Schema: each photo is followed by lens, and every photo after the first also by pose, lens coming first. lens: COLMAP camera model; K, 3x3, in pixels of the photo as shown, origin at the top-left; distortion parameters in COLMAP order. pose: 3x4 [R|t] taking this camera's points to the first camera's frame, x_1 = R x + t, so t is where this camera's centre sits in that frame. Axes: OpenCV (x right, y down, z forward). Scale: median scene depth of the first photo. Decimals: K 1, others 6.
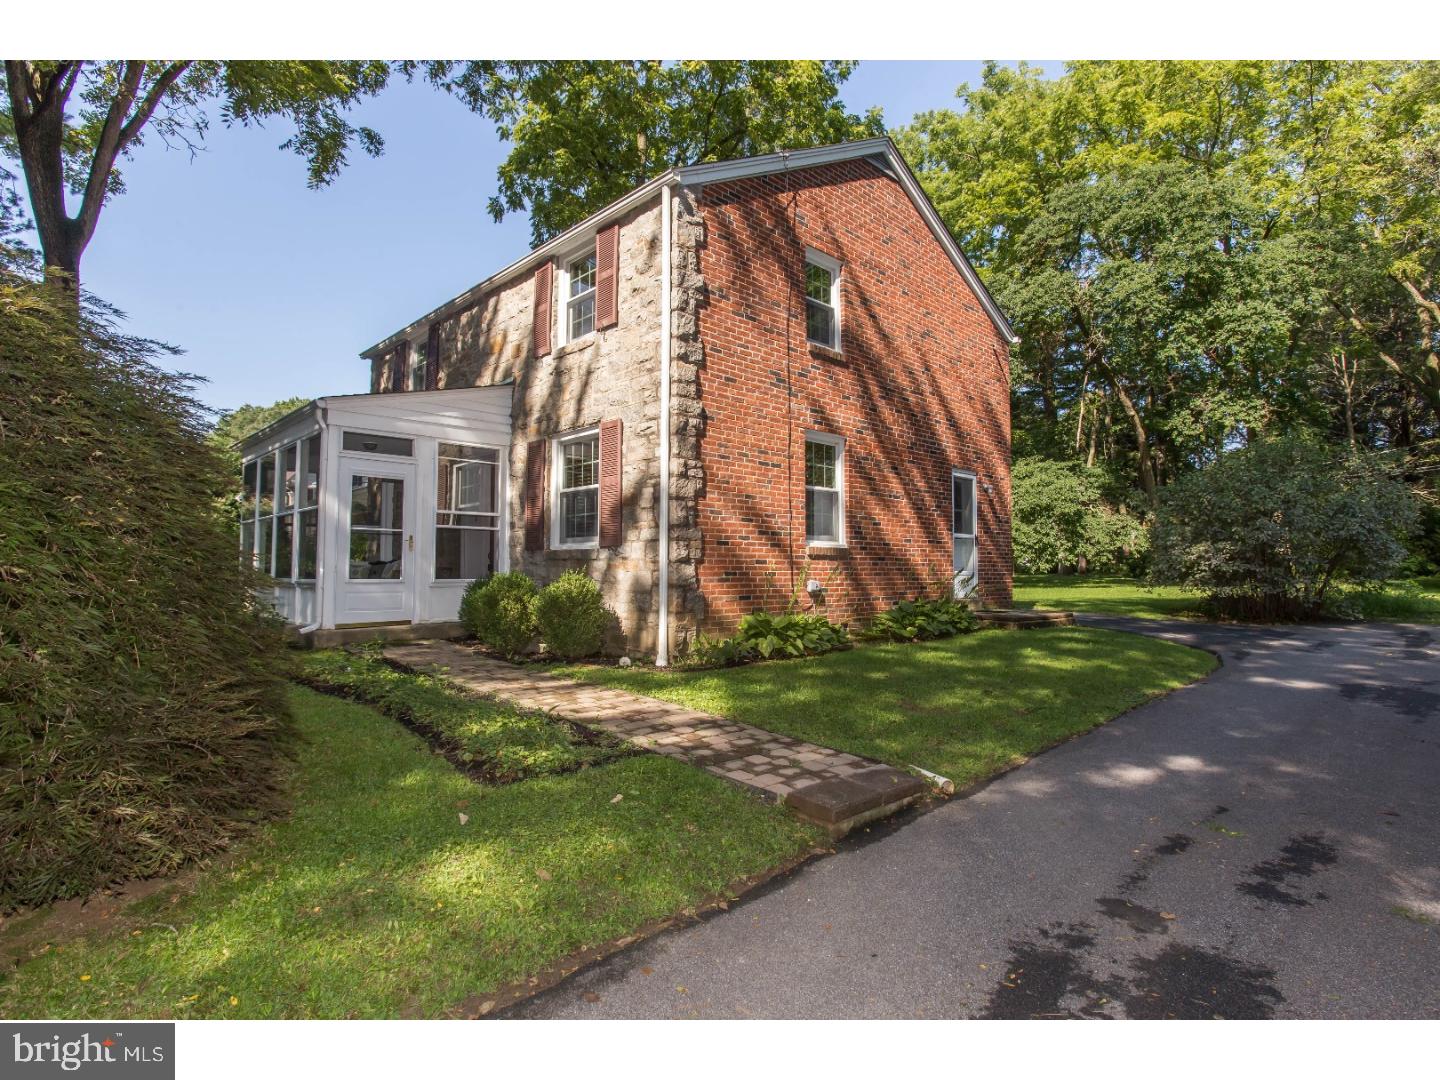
lens RADIAL K [[759.2, 0, 711.9], [0, 759.2, 545.5], [0, 0, 1]] dist [0.003936, 0.000100]
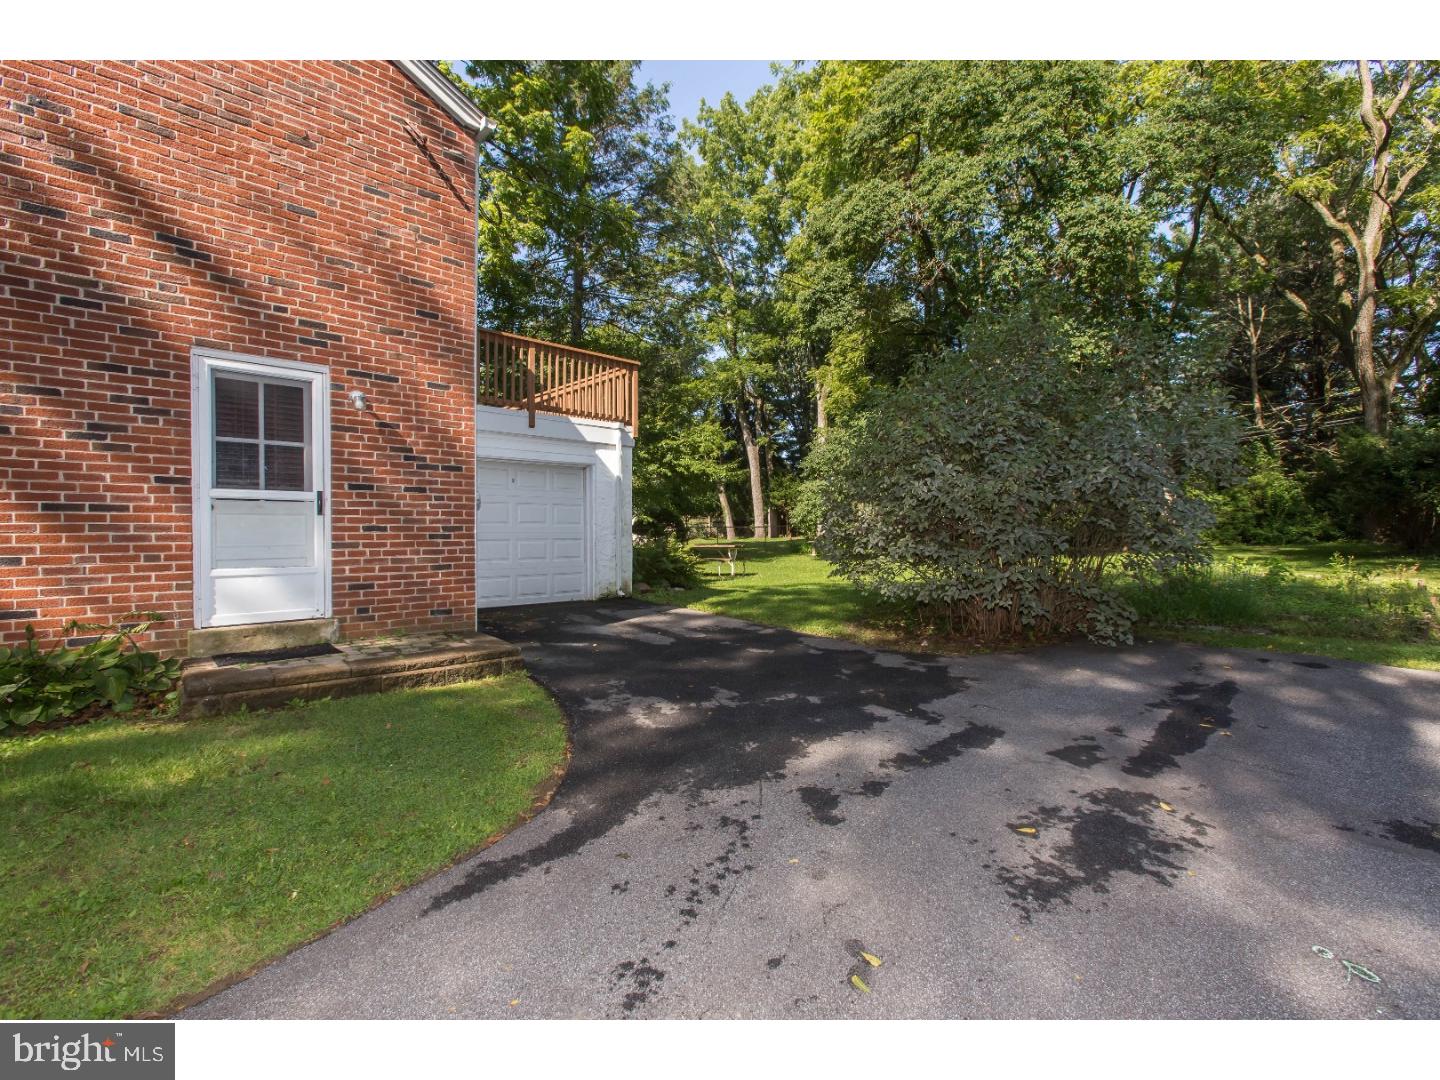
lens RADIAL K [[644.0, 0, 722.2], [0, 644.0, 537.5], [0, 0, 1]] dist [-0.019886, 0.016719]
pose [[0.999769, -0.006992, -0.020314, 0.293523], [0.007867, 0.999031, 0.043310, -0.004181], [0.019991, -0.043460, 0.998855, 0.285437]]
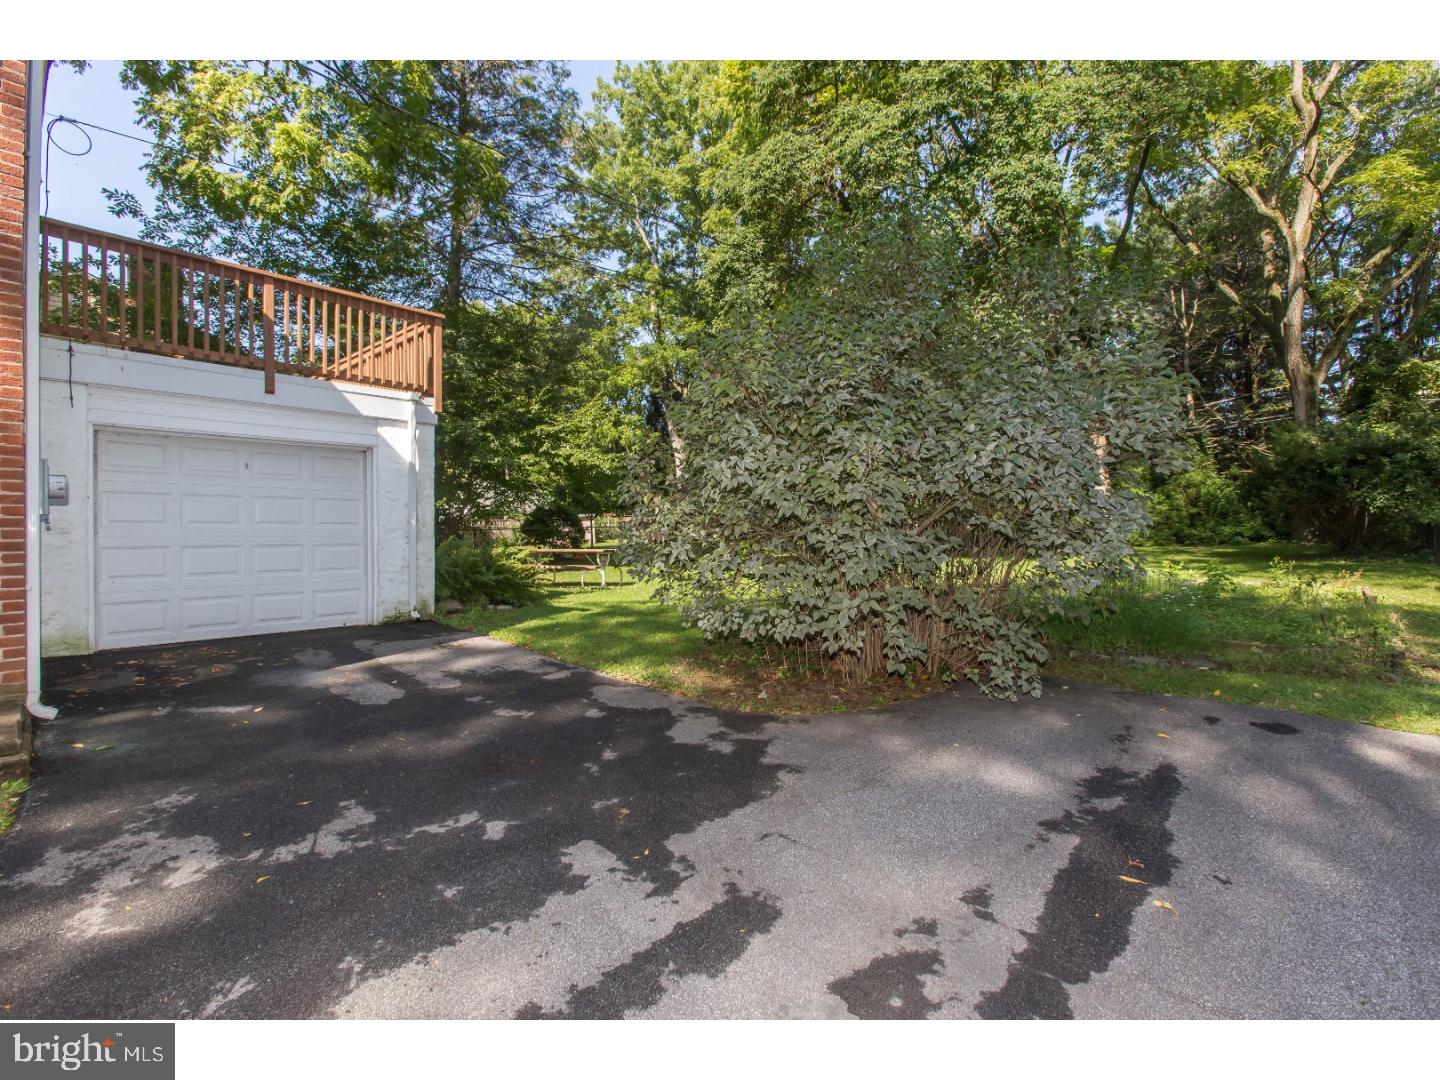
lens RADIAL K [[674.2, 0, 720.0], [0, 674.2, 540.0], [0, 0, 1]] dist [-0.040943, 0.030623]
pose [[0.998013, -0.008446, 0.062443, 0.343179], [0.005418, 0.998808, 0.048502, -0.003231], [-0.062779, -0.048068, 0.996869, 0.352187]]
